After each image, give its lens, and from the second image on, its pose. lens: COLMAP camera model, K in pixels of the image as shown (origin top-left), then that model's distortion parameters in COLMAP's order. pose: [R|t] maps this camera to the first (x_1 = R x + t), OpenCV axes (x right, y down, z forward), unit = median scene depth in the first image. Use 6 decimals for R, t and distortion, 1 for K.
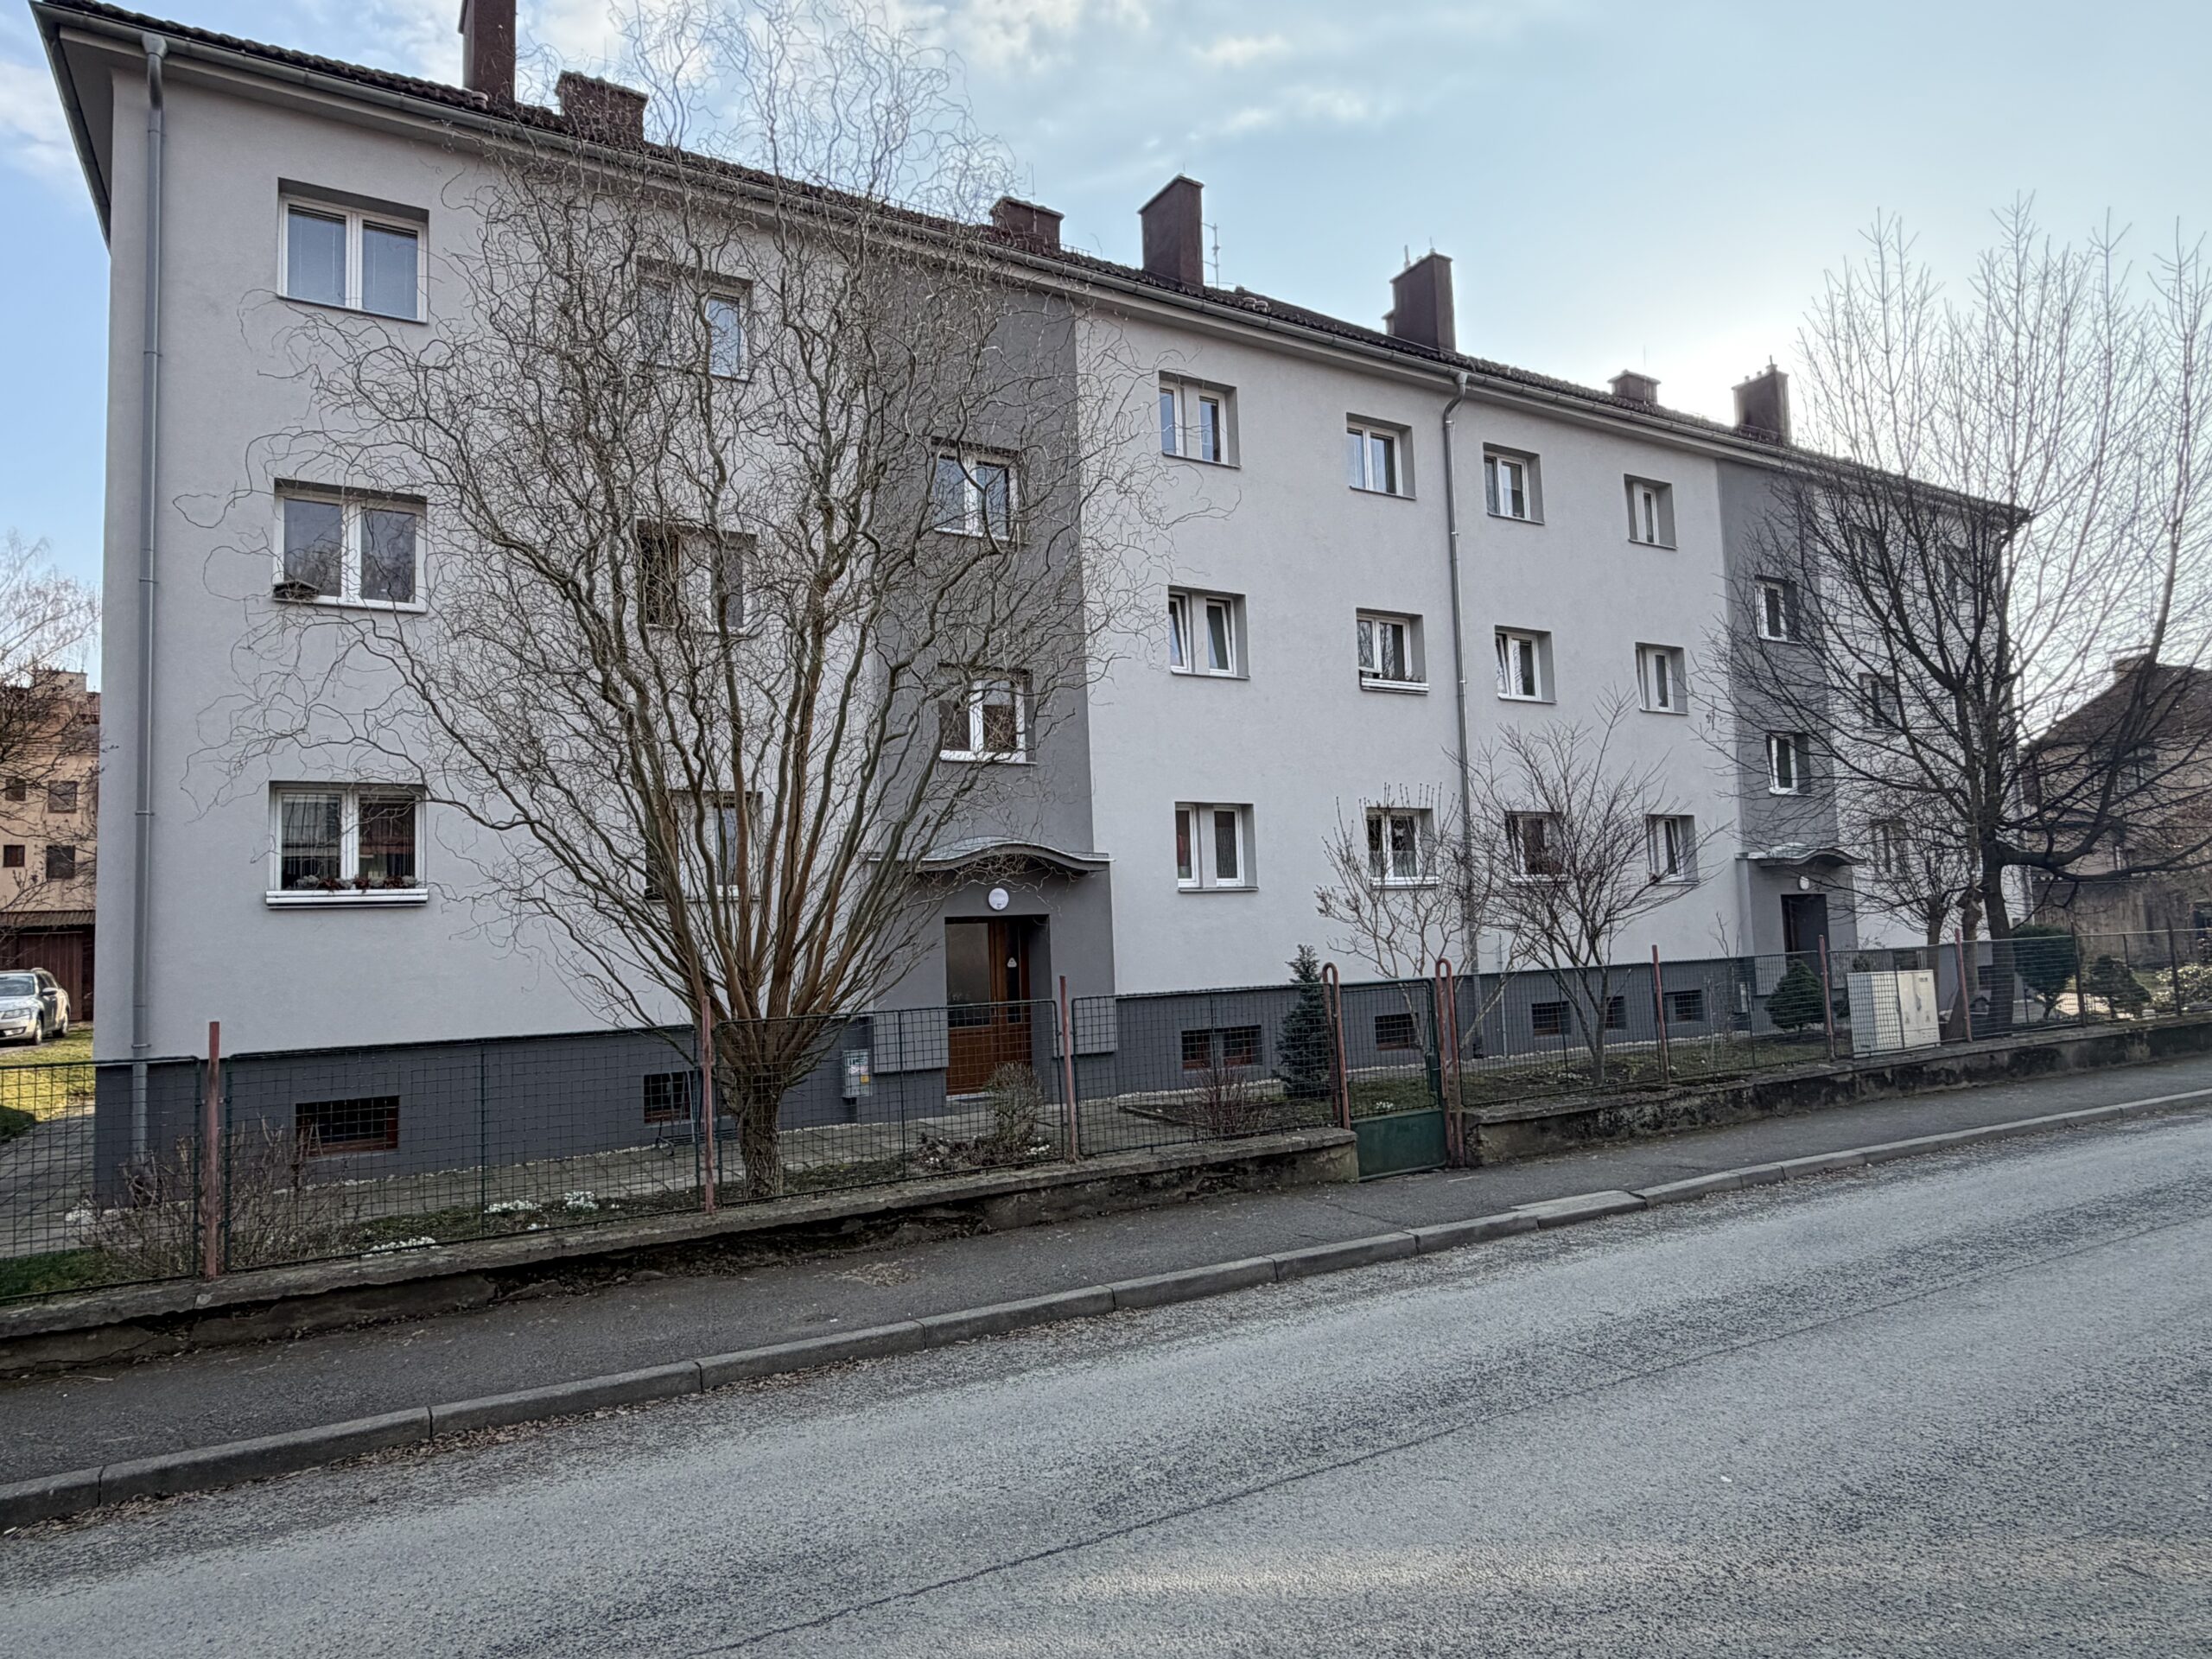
lens RADIAL K [[1413.1, 0, 1106.0], [0, 1413.1, 829.5], [0, 0, 1]] dist [-0.008258, -0.003930]
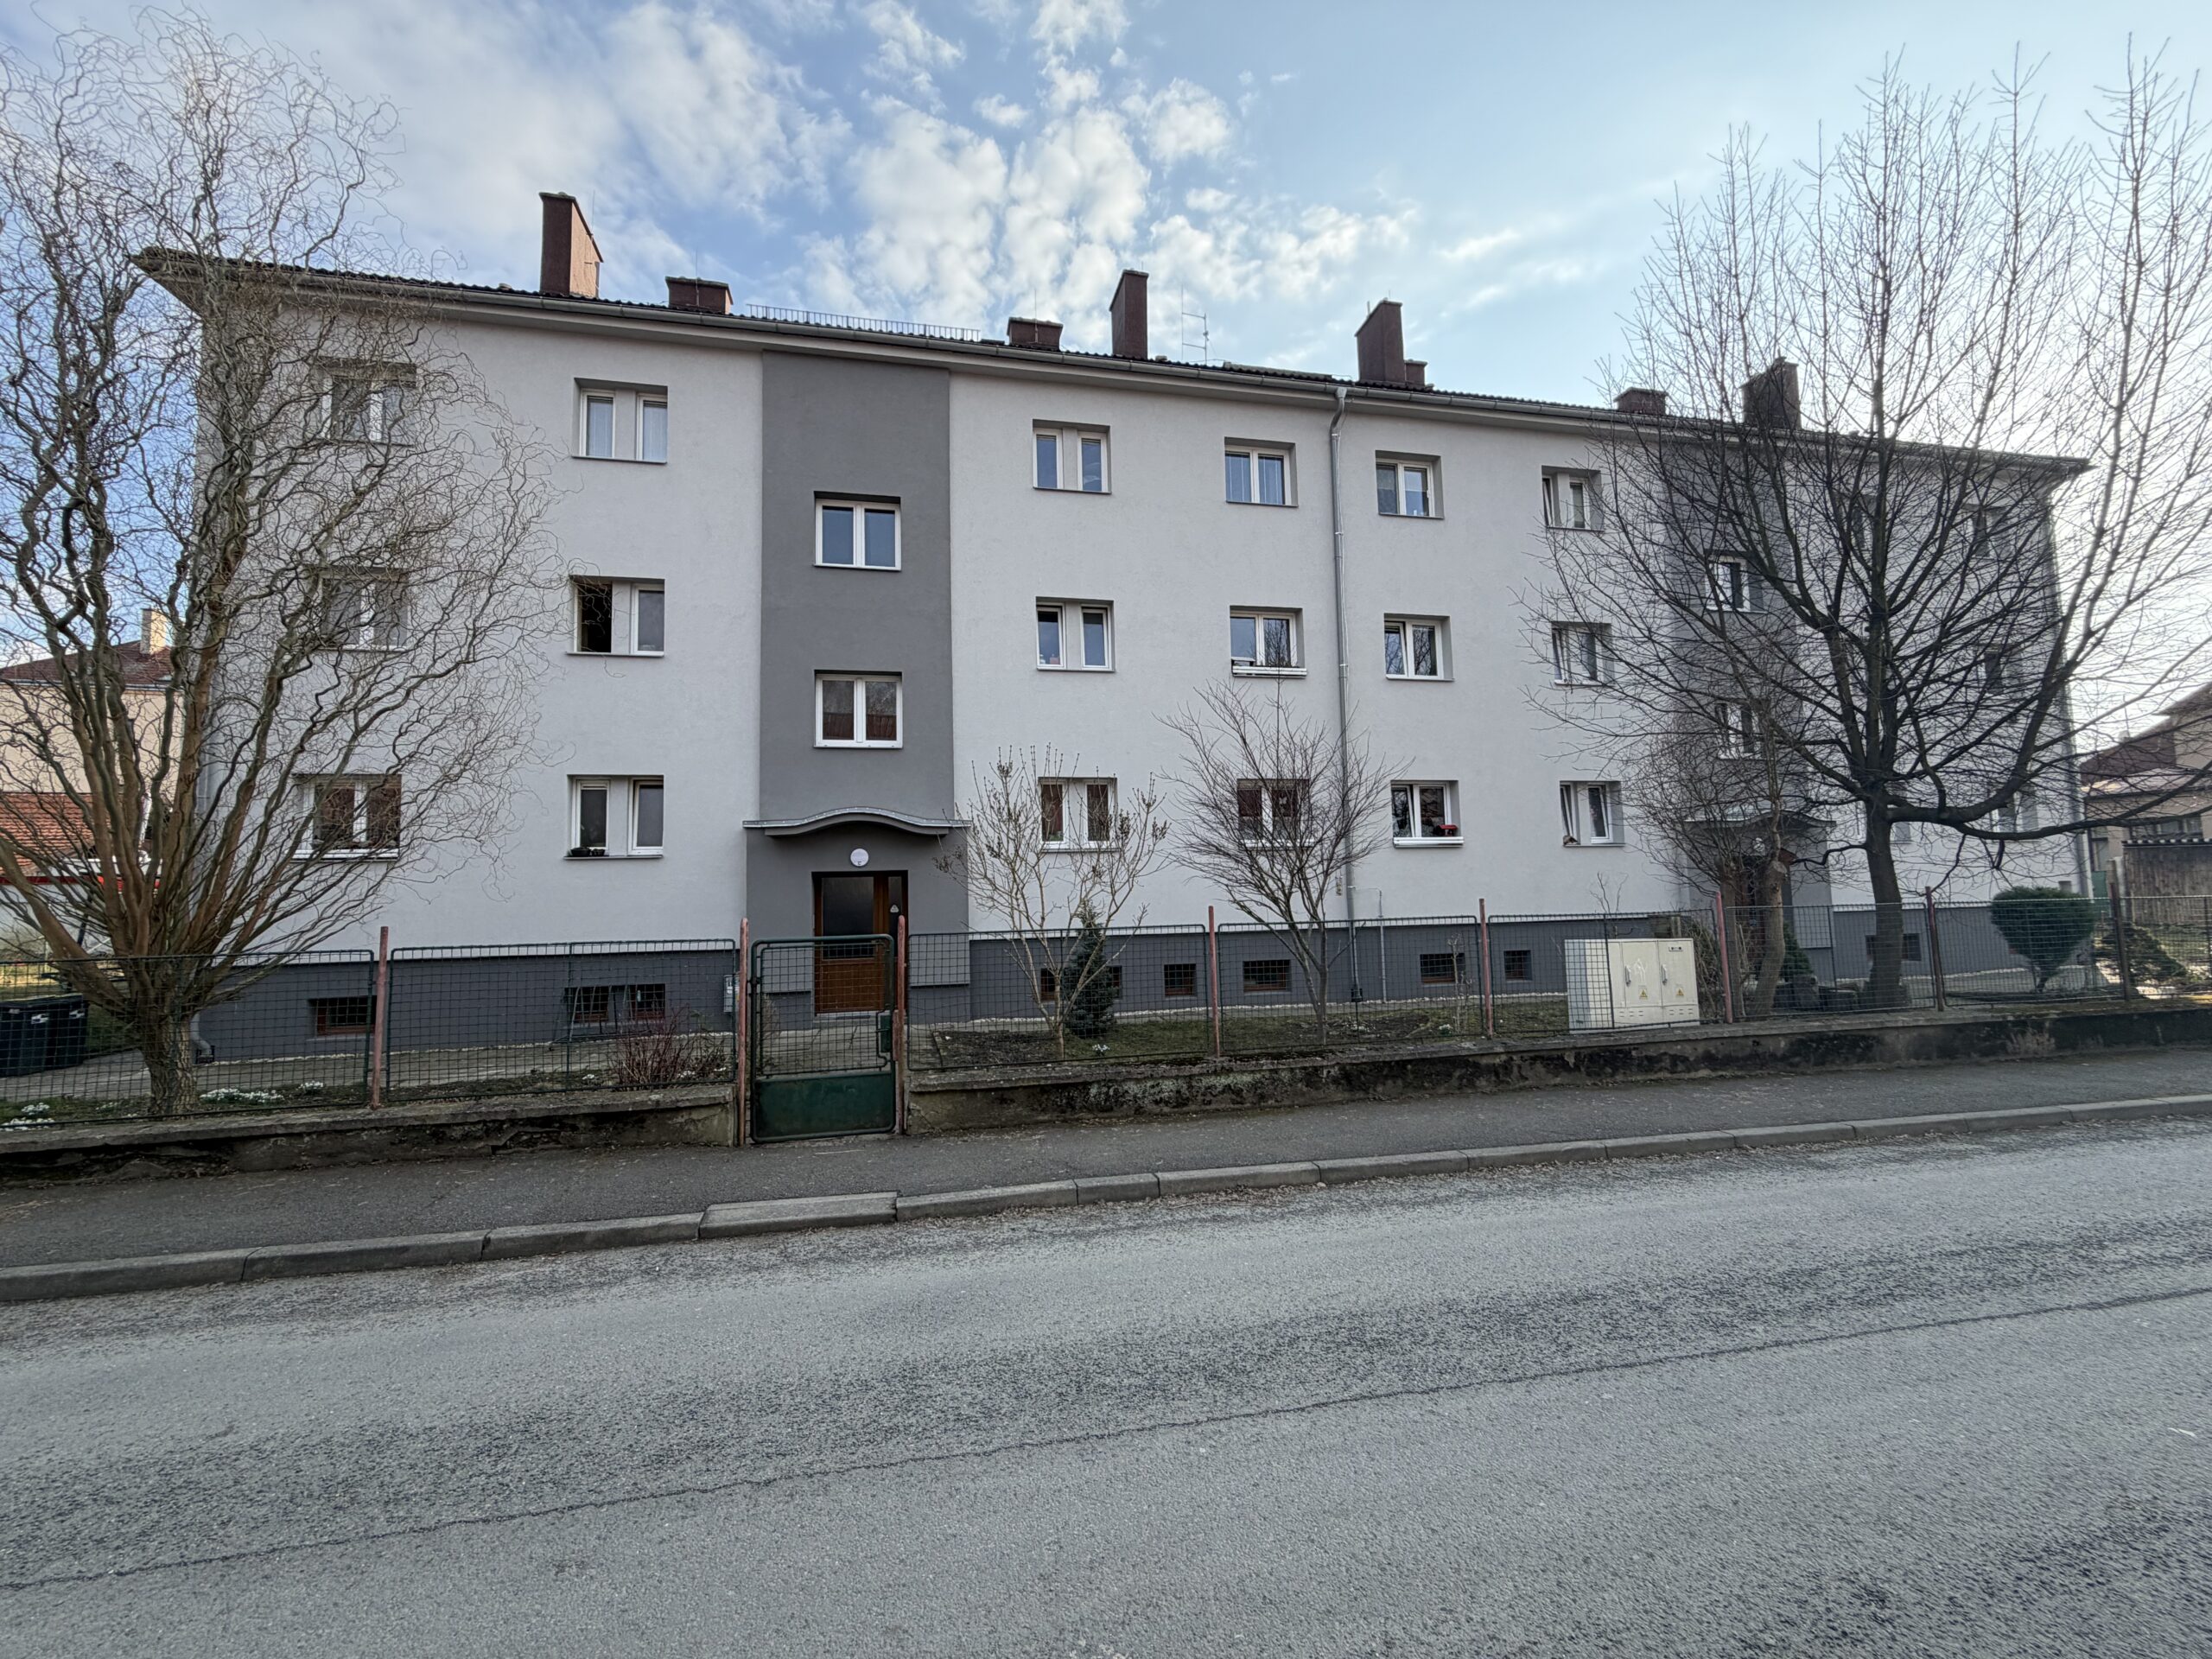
lens RADIAL K [[939.3, 0, 1062.7], [0, 939.3, 825.9], [0, 0, 1]] dist [-0.002487, 0.000320]
pose [[0.942749, -0.009509, -0.333367, 0.372710], [0.014115, 0.999835, 0.011399, 0.014867], [0.333204, -0.015452, 0.942728, 0.283417]]
